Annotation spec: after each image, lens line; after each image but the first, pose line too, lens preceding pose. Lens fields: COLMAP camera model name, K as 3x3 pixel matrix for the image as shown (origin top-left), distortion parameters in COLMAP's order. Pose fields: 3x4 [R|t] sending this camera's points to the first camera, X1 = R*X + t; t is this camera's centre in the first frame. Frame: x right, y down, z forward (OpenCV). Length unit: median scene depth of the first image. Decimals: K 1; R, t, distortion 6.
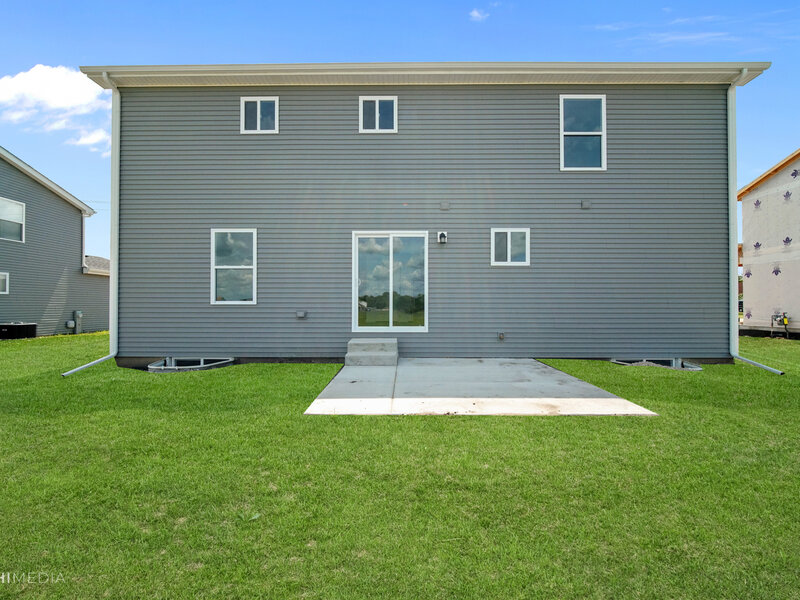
lens RADIAL K [[359.7, 0, 399.2], [0, 359.7, 304.1], [0, 0, 1]] dist [-0.003771, -0.000332]
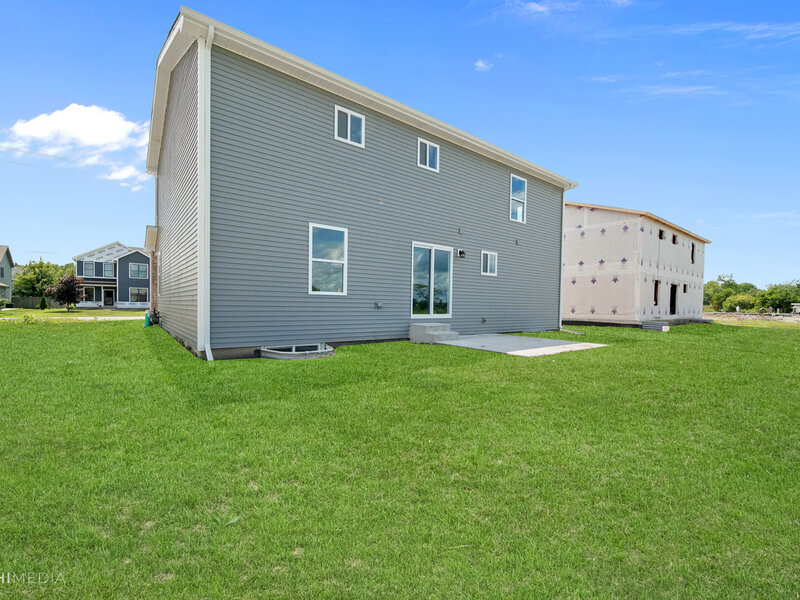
lens RADIAL K [[357.0, 0, 400.1], [0, 357.0, 309.5], [0, 0, 1]] dist [-0.002218, -0.000084]
pose [[0.786482, 0.004066, 0.617600, -0.962776], [-0.029840, 0.999061, 0.031423, 0.005047], [-0.616892, -0.043143, 0.785865, -0.000657]]
